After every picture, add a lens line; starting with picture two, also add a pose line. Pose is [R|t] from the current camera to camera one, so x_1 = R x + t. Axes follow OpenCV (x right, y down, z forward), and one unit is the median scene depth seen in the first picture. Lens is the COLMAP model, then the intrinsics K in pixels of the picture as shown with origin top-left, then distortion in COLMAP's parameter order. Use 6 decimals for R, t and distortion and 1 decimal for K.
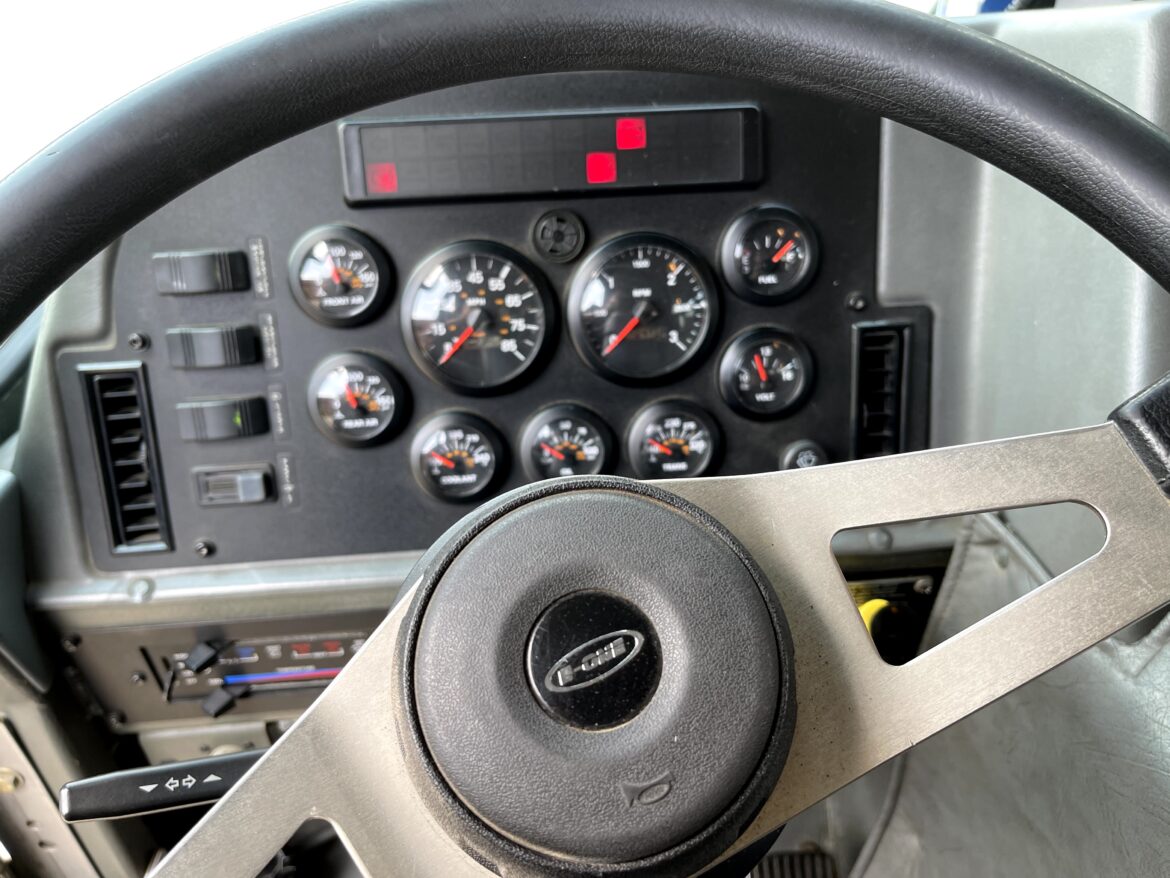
lens RADIAL K [[905.6, 0, 587.5], [0, 905.6, 439.6], [0, 0, 1]] dist [0.056656, -0.072459]
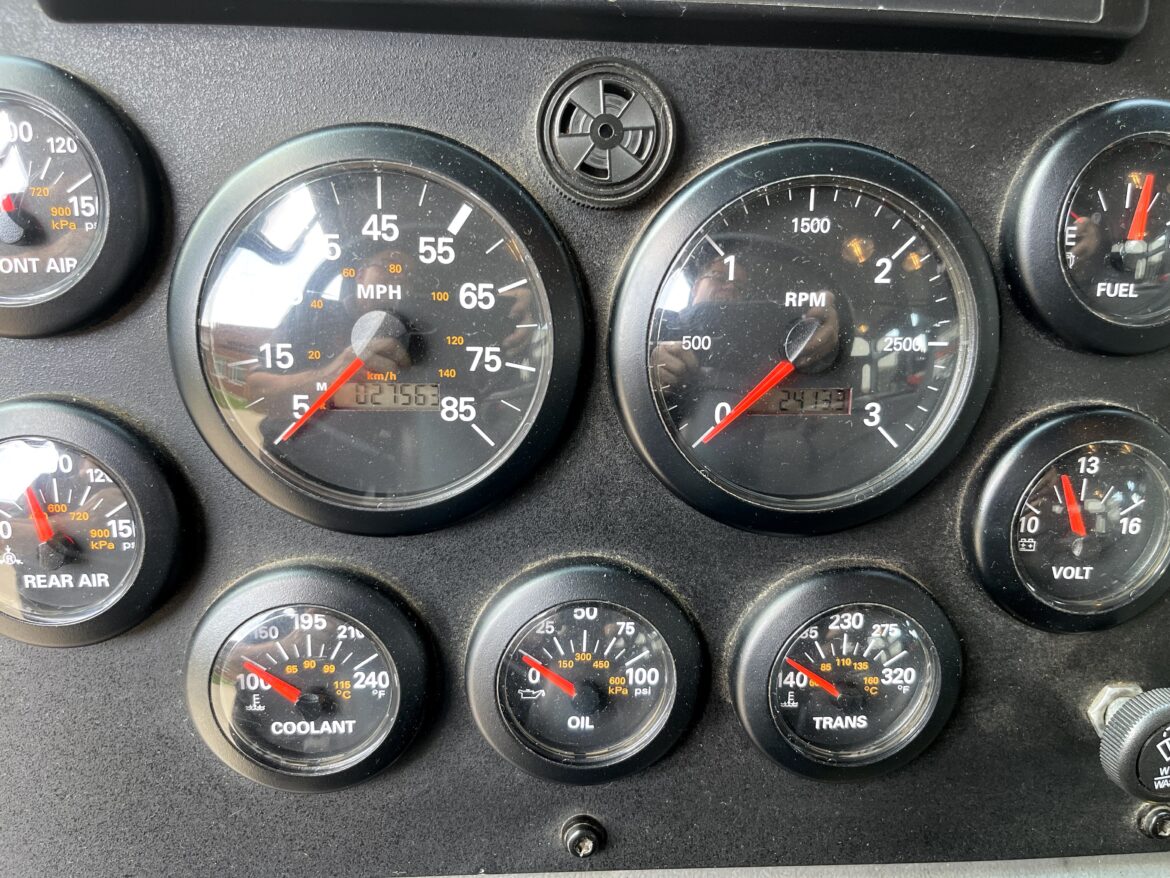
lens RADIAL K [[905.6, 0, 582.3], [0, 905.6, 438.8], [0, 0, 1]] dist [0.056656, -0.072459]
pose [[0.996886, 0.075946, -0.021246, -0.023402], [-0.076246, 0.996995, -0.013693, -0.088385], [0.020142, 0.015271, 0.999681, 0.601070]]
